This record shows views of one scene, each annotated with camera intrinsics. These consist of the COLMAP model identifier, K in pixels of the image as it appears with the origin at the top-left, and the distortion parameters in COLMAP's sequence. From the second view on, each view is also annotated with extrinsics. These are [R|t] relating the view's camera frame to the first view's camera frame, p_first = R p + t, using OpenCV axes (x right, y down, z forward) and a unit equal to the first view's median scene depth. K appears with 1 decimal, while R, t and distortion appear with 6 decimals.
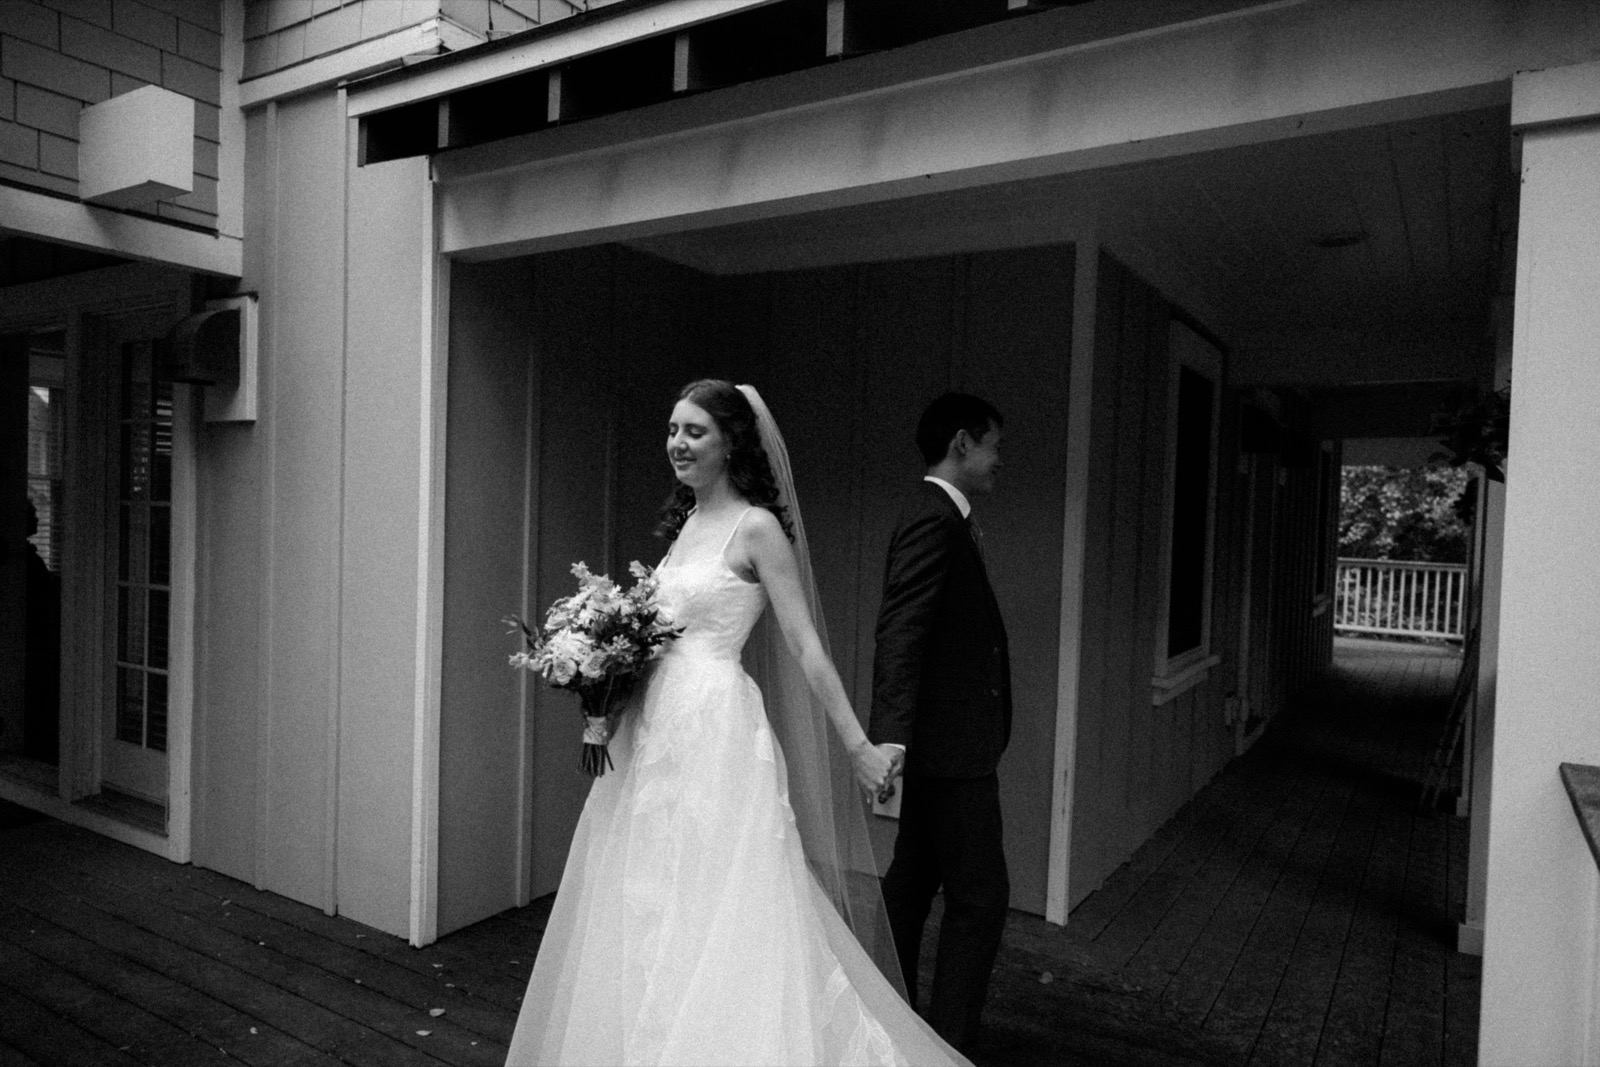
lens RADIAL K [[1064.5, 0, 801.7], [0, 1064.5, 555.2], [0, 0, 1]] dist [-0.001158, 0.000054]
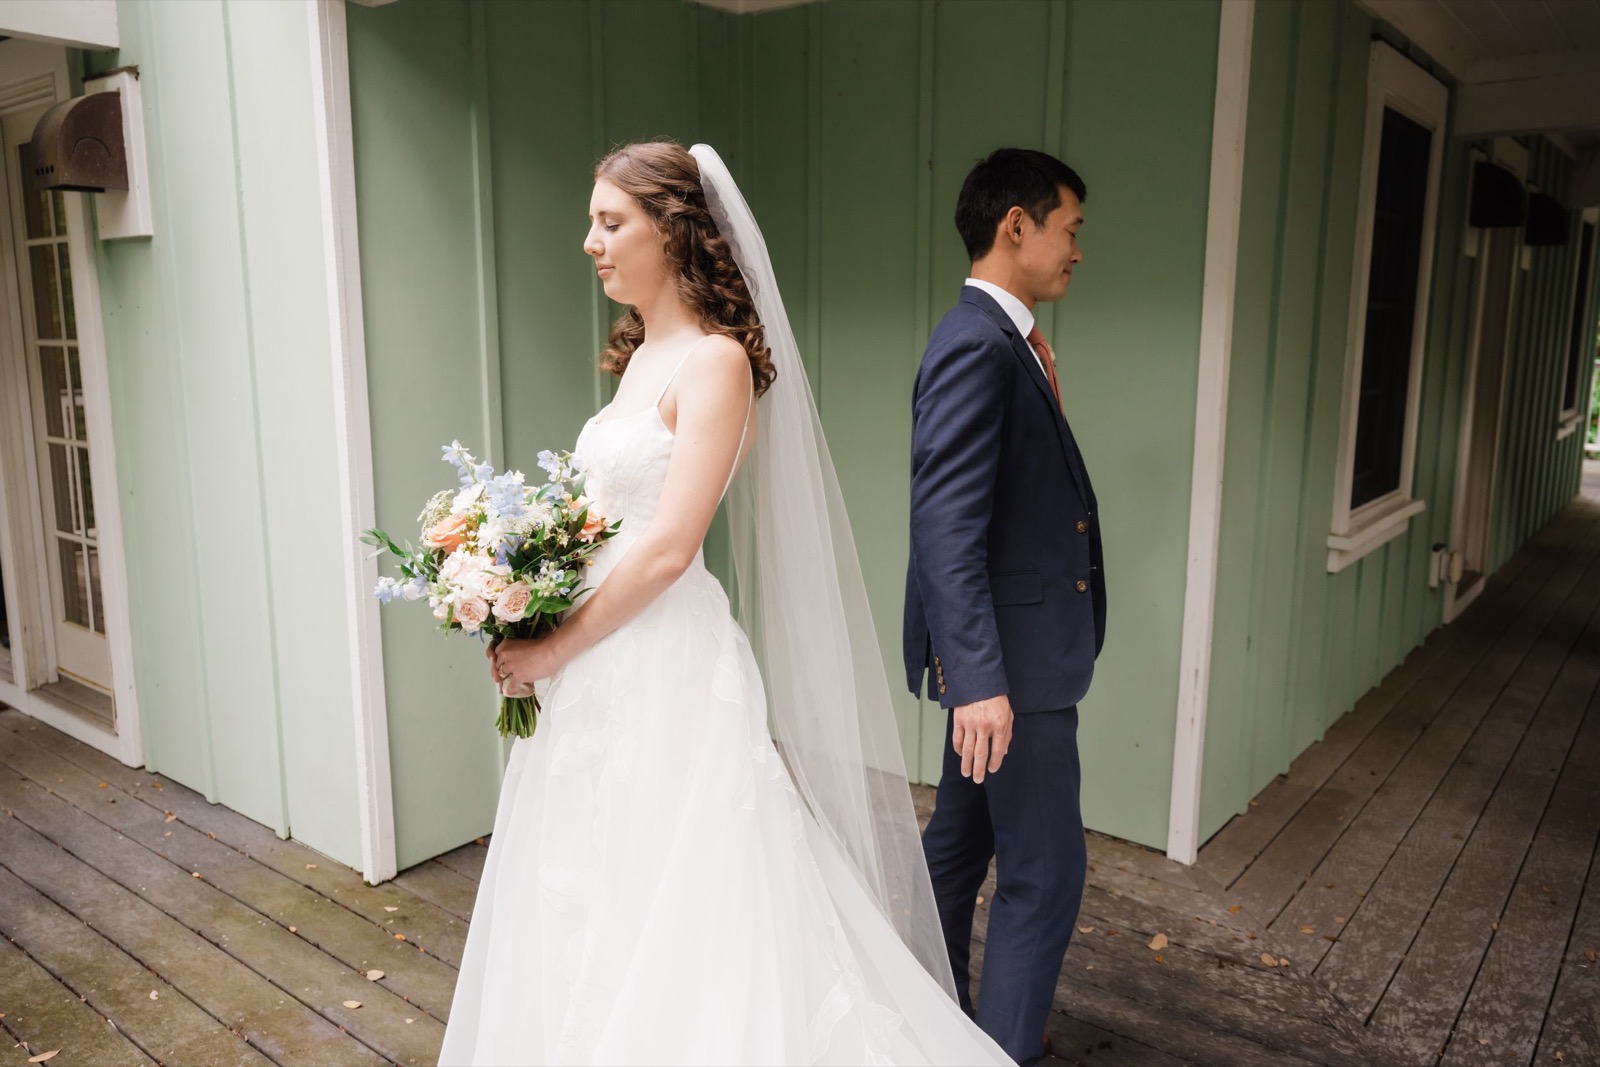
lens RADIAL K [[1189.7, 0, 800.0], [0, 1189.7, 533.5], [0, 0, 1]] dist [-0.002678, -0.000157]
pose [[0.992940, -0.010057, -0.118191, 0.077639], [0.026099, 0.990505, 0.134977, -0.014613], [0.115711, -0.137109, 0.983774, 0.170526]]
